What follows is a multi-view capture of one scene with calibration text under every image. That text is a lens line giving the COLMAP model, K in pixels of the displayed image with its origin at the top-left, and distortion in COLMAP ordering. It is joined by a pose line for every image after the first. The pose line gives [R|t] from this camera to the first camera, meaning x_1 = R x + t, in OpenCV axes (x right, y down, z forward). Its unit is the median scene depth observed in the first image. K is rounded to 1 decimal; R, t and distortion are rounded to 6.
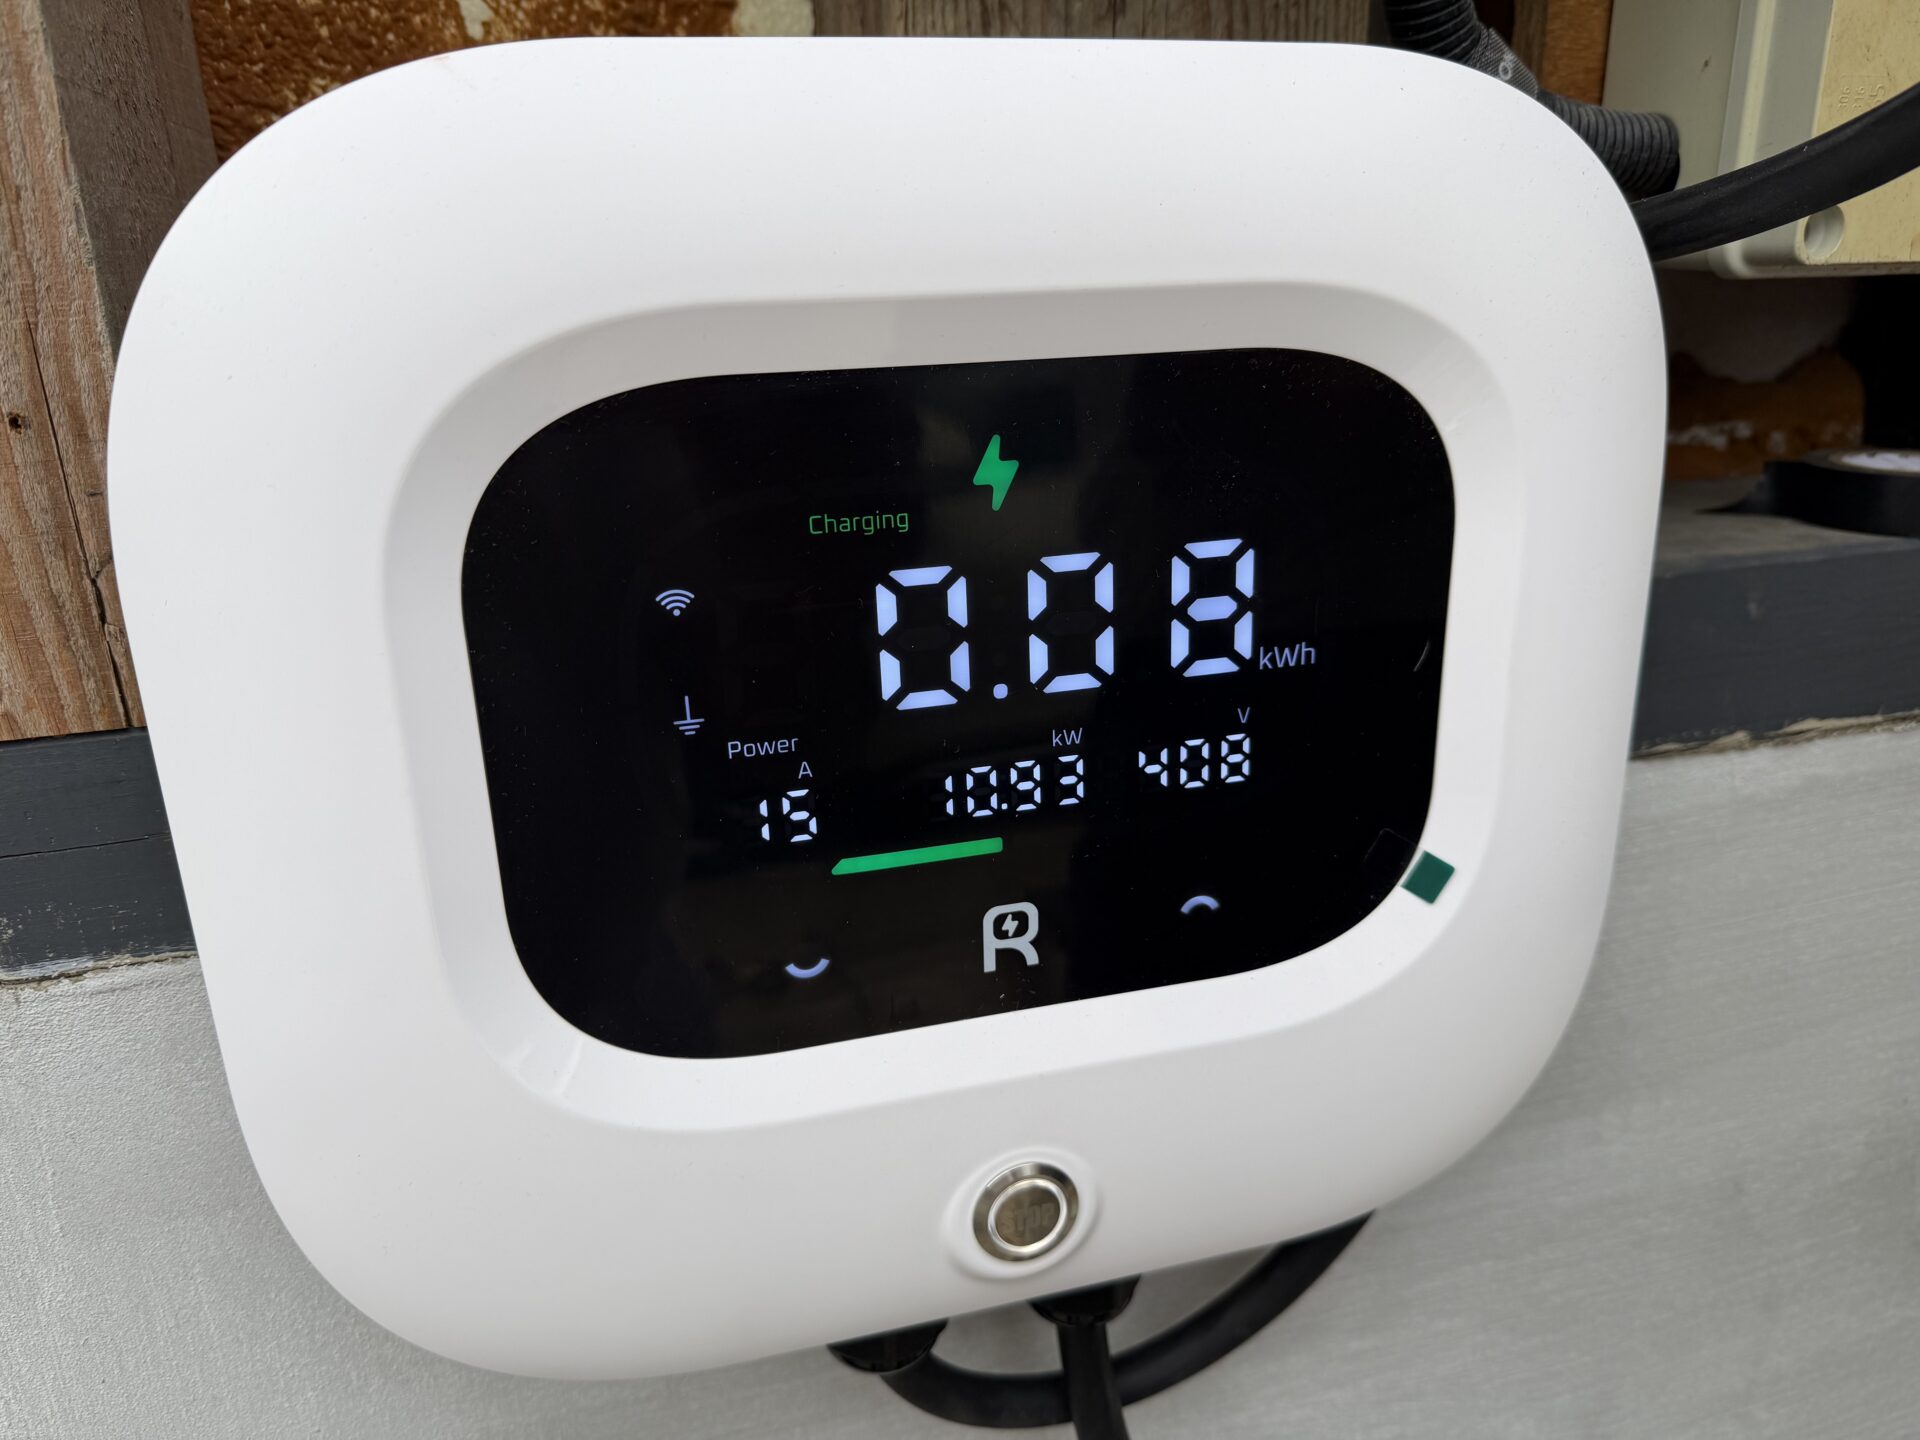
lens RADIAL K [[1448.0, 0, 951.1], [0, 1448.0, 715.6], [0, 0, 1]] dist [-0.035466, 0.010964]
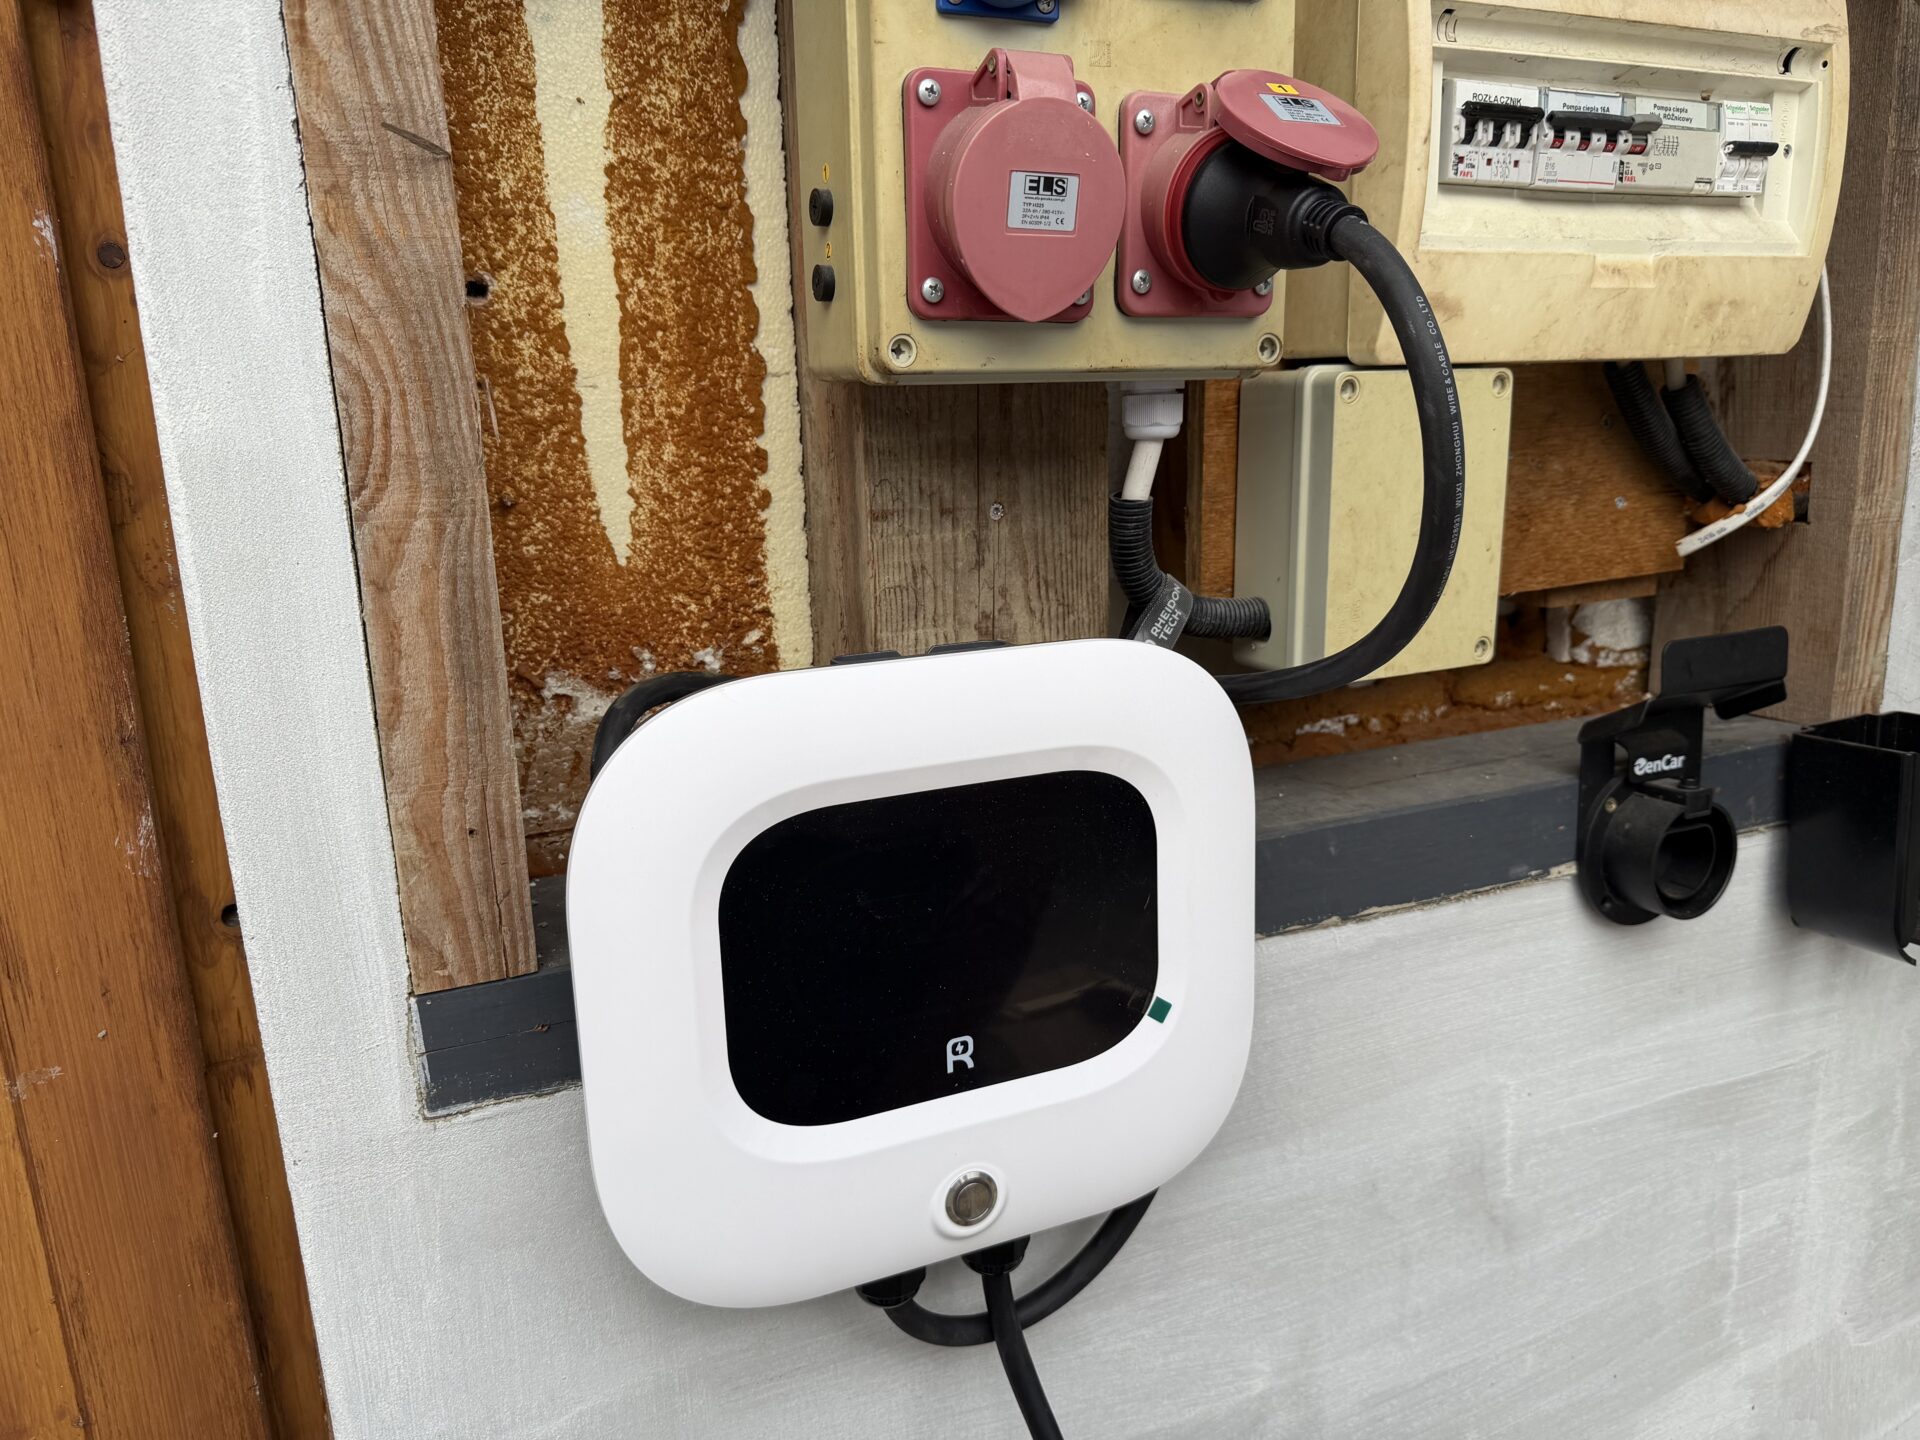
lens RADIAL K [[1402.3, 0, 968.5], [0, 1402.3, 706.3], [0, 0, 1]] dist [0.128161, -0.292971]
pose [[0.989958, -0.035074, 0.136943, -0.160287], [0.049461, 0.993439, -0.103113, -0.101449], [-0.132428, 0.108851, 0.985198, -0.813023]]
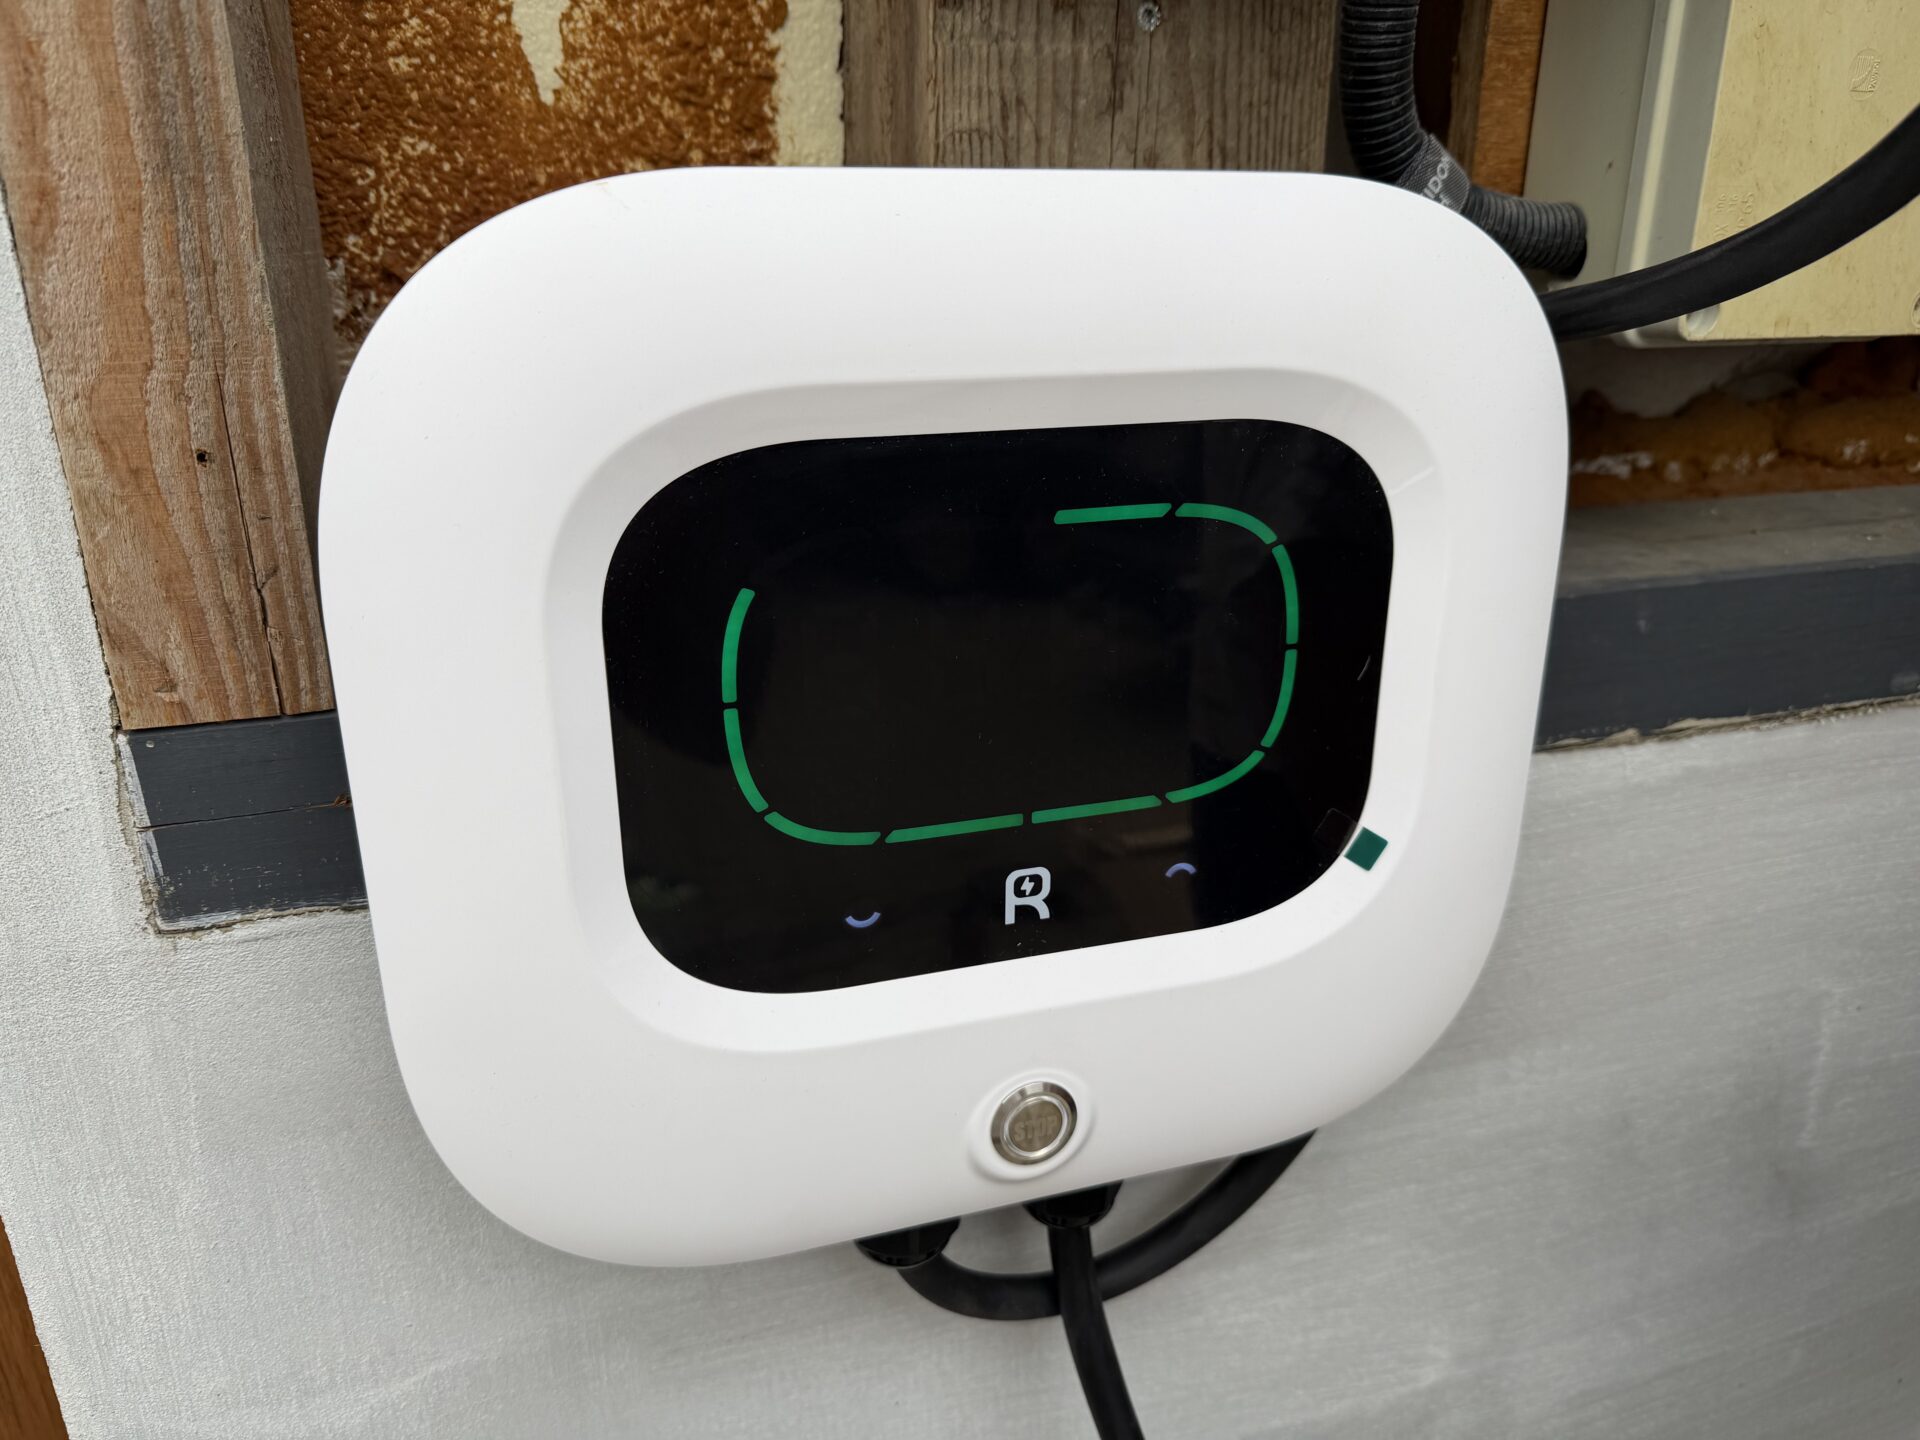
lens RADIAL K [[1440.5, 0, 959.6], [0, 1440.5, 714.4], [0, 0, 1]] dist [-0.022281, -0.002216]
pose [[0.998709, 0.010860, 0.049614, -0.061296], [-0.011545, 0.999842, 0.013532, -0.011361], [-0.049459, -0.014087, 0.998677, -0.158163]]
